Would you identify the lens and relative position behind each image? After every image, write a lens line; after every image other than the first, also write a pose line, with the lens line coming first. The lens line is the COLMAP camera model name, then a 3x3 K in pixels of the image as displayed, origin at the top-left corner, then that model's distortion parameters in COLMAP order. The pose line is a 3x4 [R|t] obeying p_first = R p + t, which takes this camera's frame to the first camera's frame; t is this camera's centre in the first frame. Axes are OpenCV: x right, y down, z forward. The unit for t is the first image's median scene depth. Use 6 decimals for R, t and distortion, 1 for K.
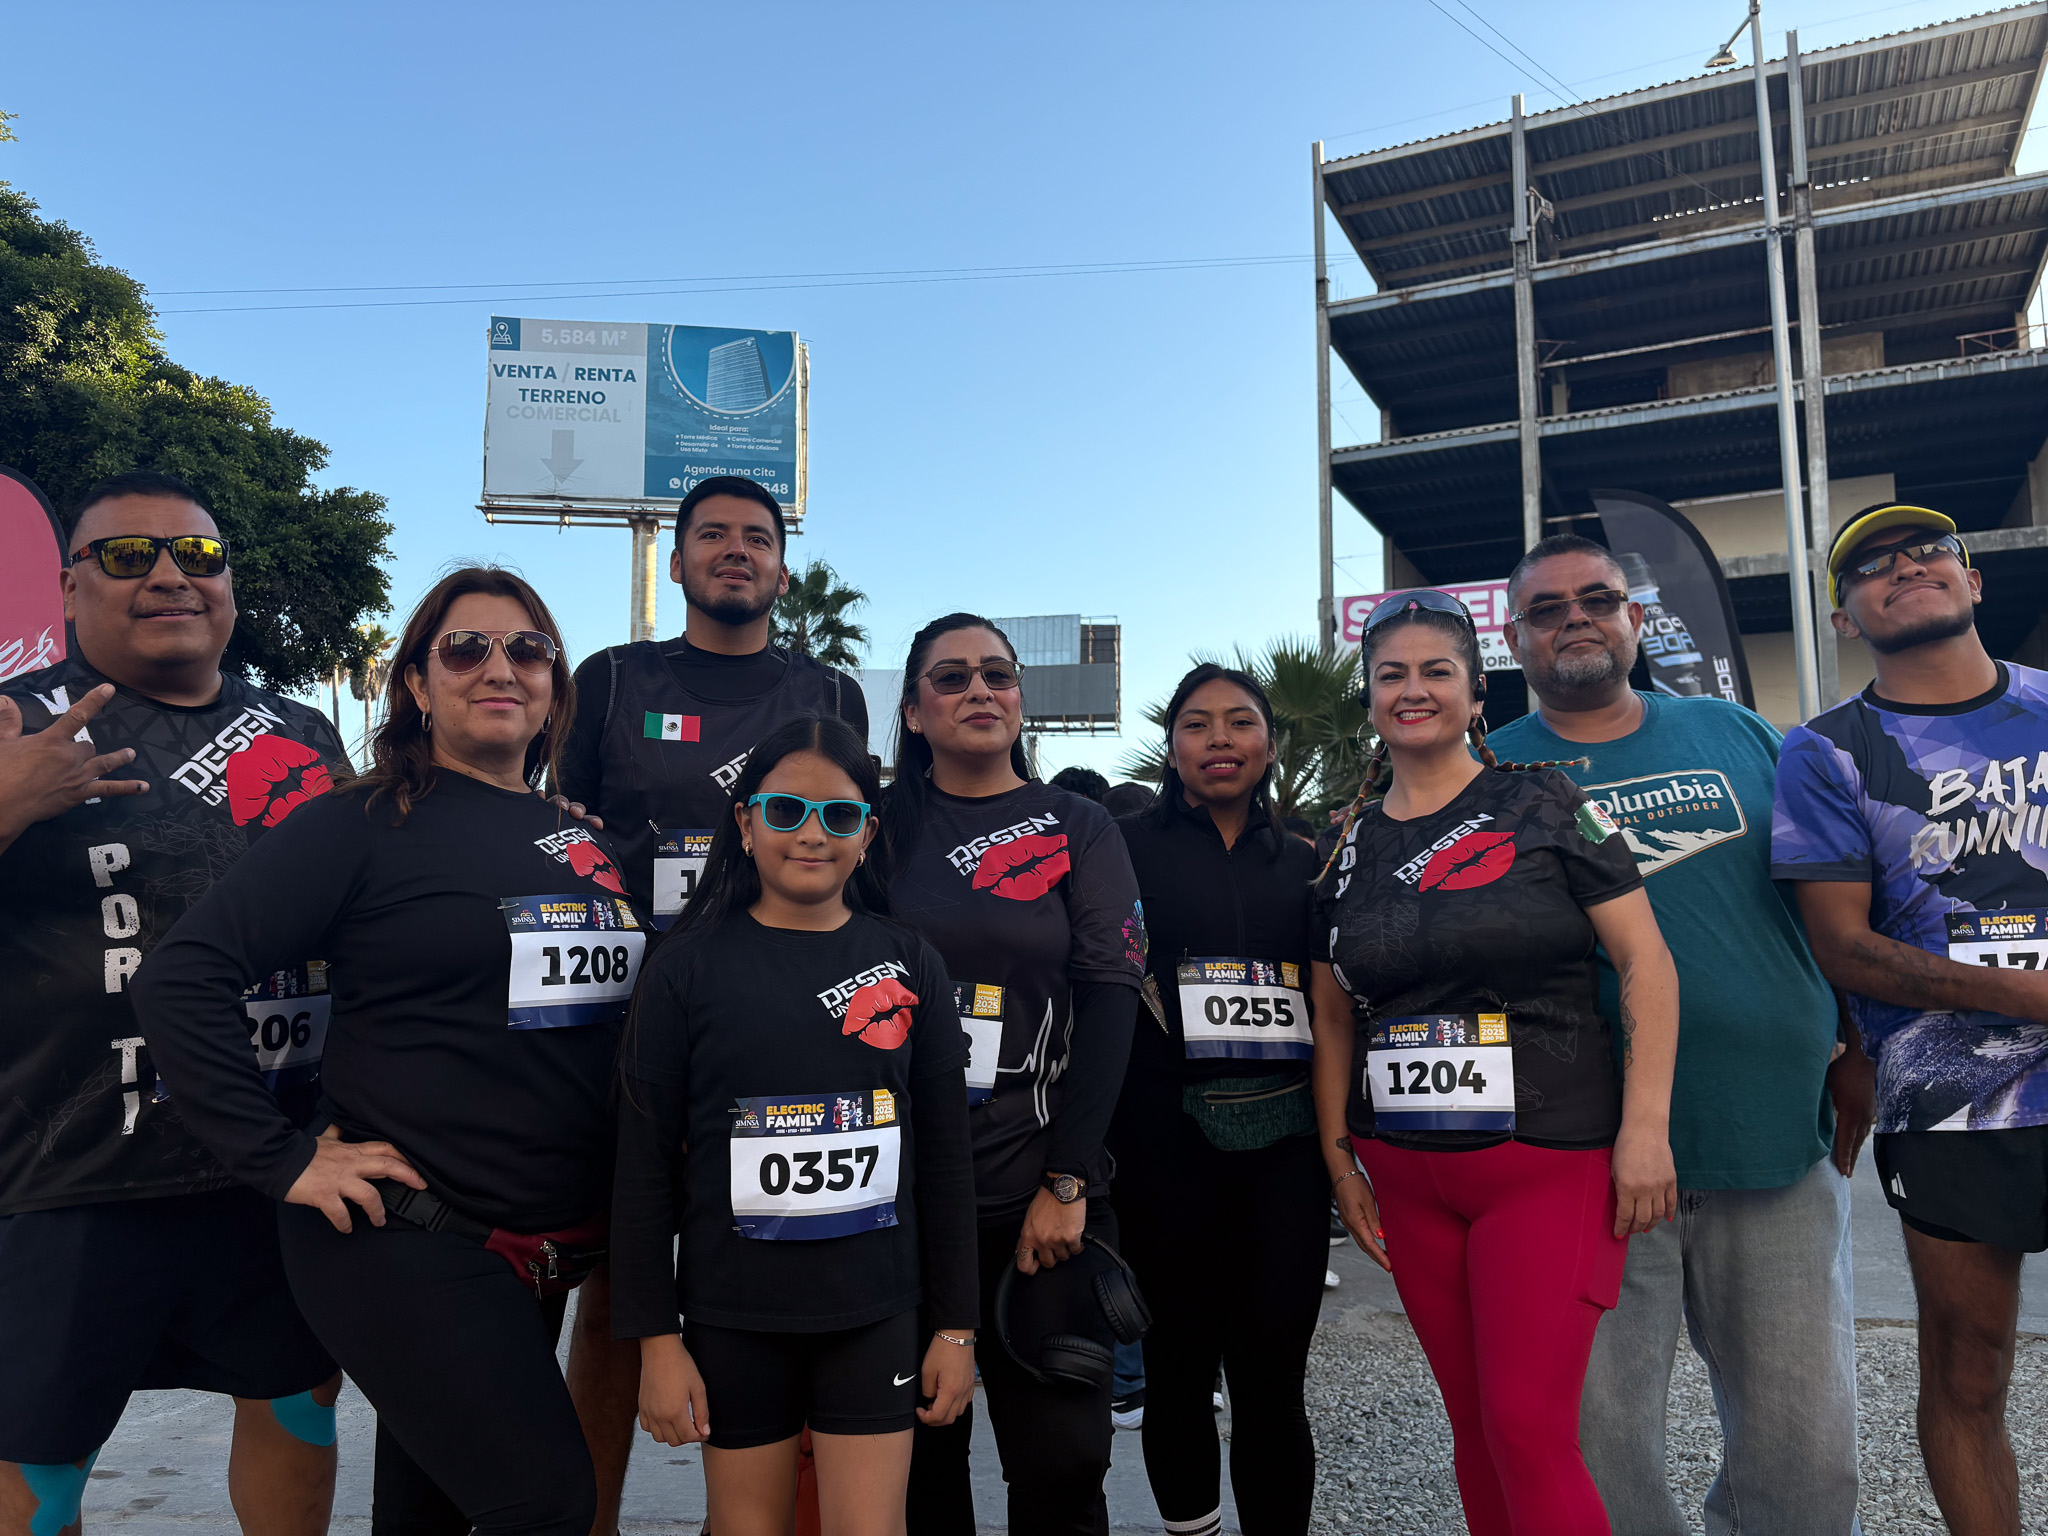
lens RADIAL K [[1550.5, 0, 1025.4], [0, 1550.5, 779.6], [0, 0, 1]] dist [0.035582, -0.026543]
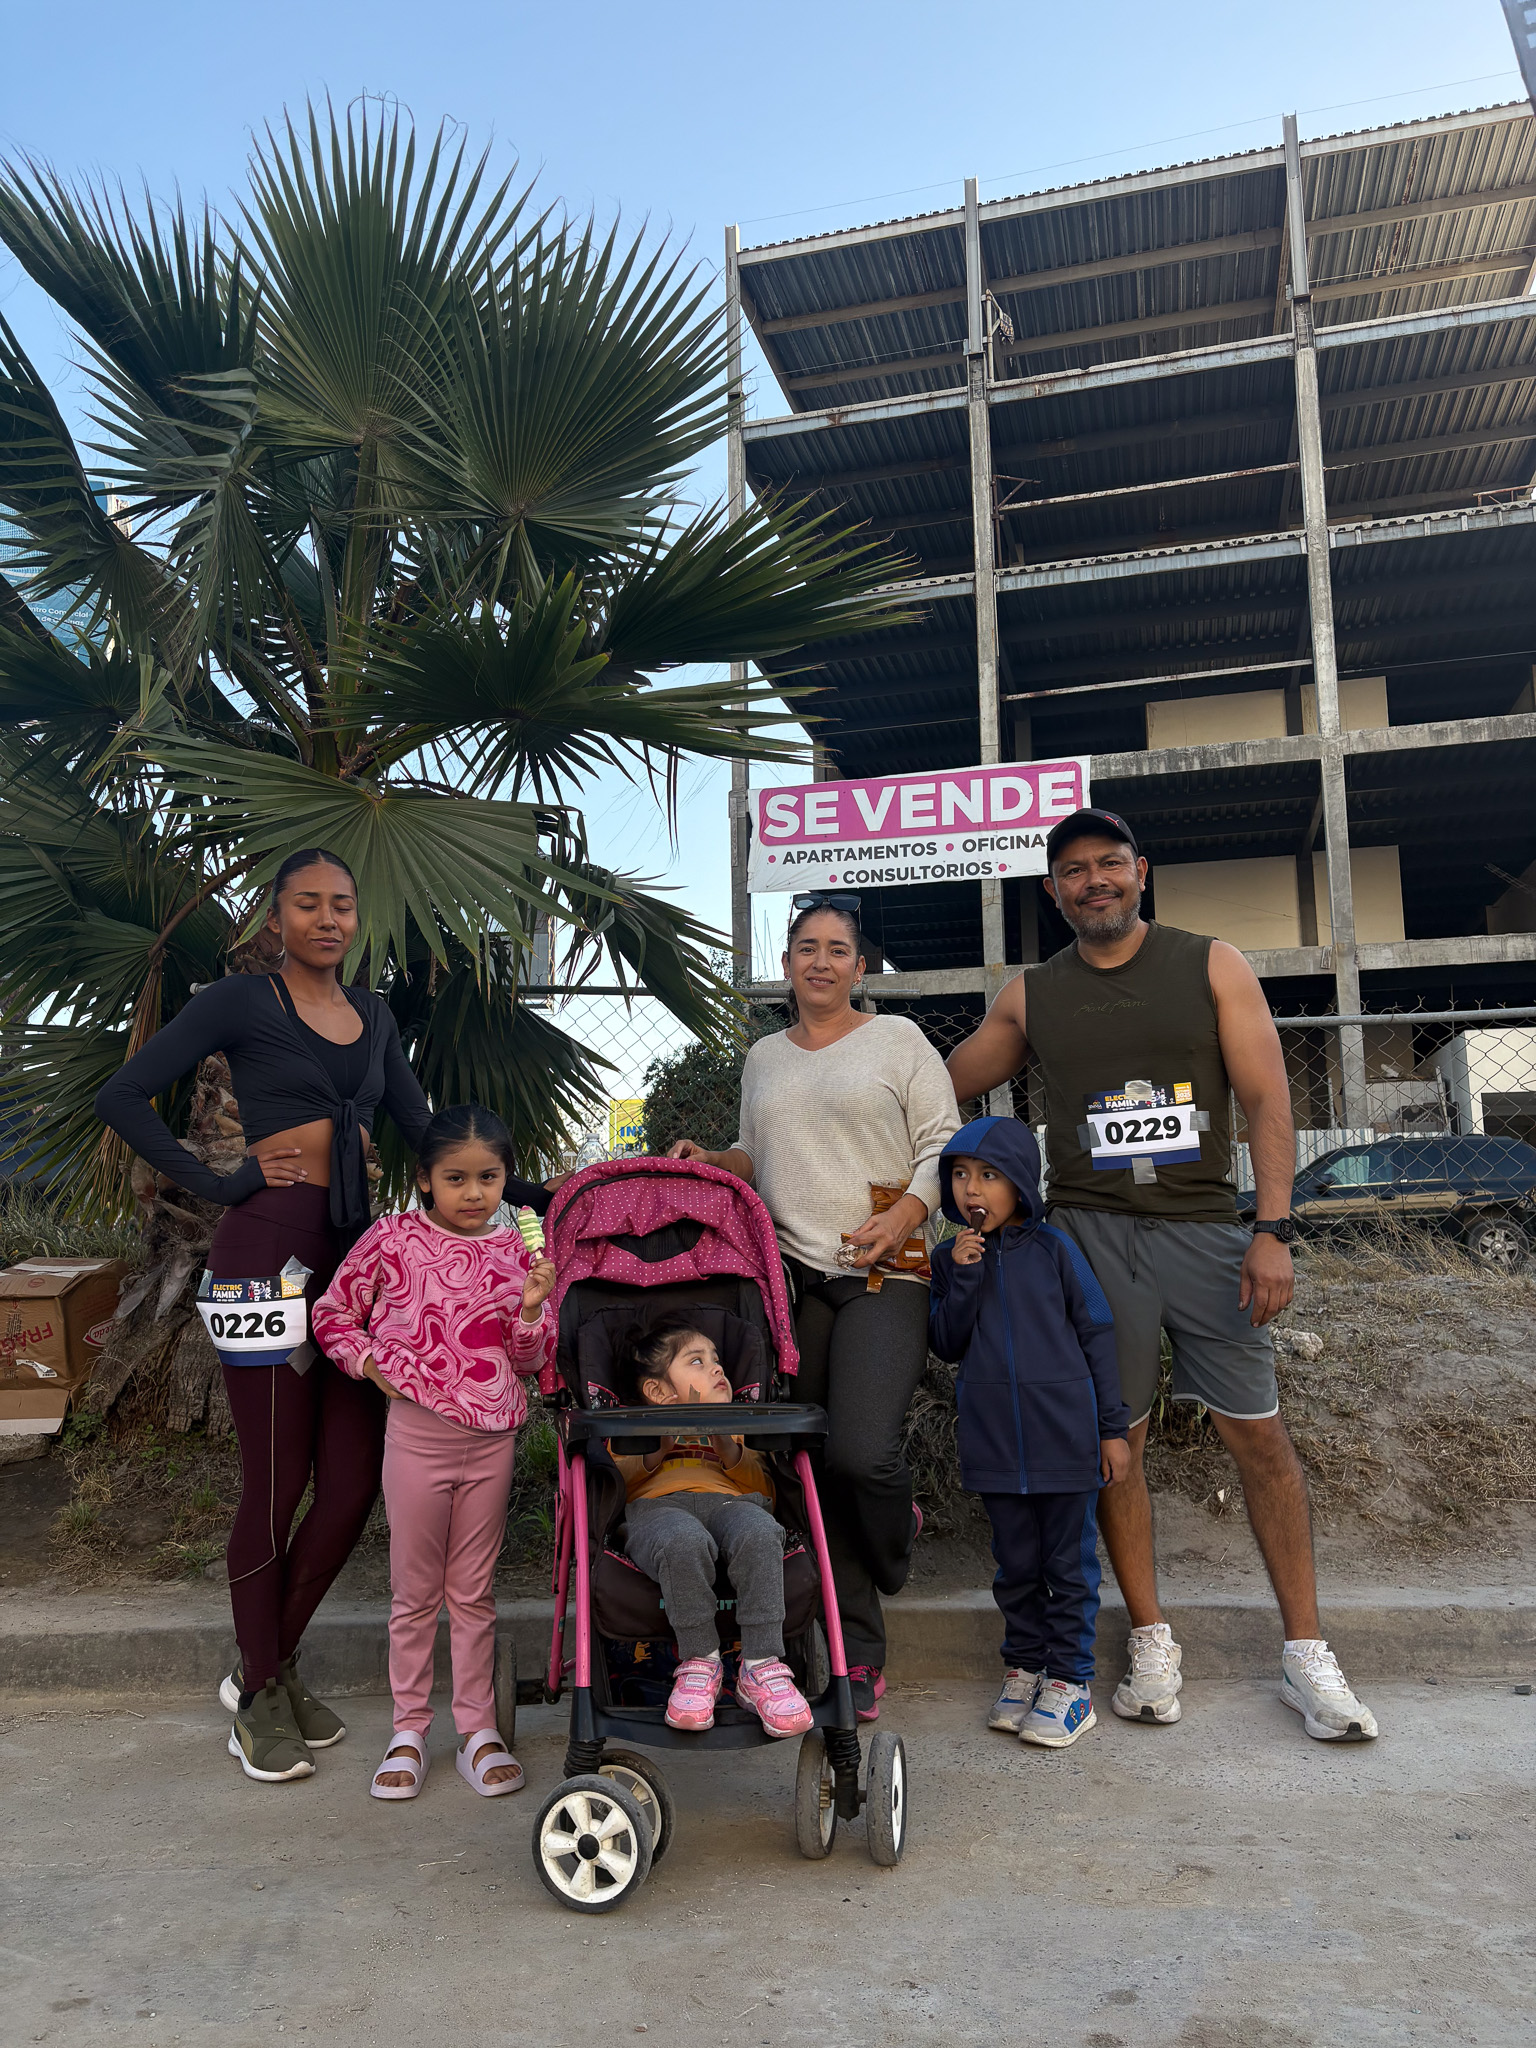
lens RADIAL K [[1550.5, 0, 764.6], [0, 1550.5, 1021.9], [0, 0, 1]] dist [0.035582, -0.026543]
pose [[0.983464, 0.015360, 0.180452, 0.069682], [-0.008315, 0.999176, -0.039734, 0.033618], [-0.180914, 0.037576, 0.982781, 0.238583]]
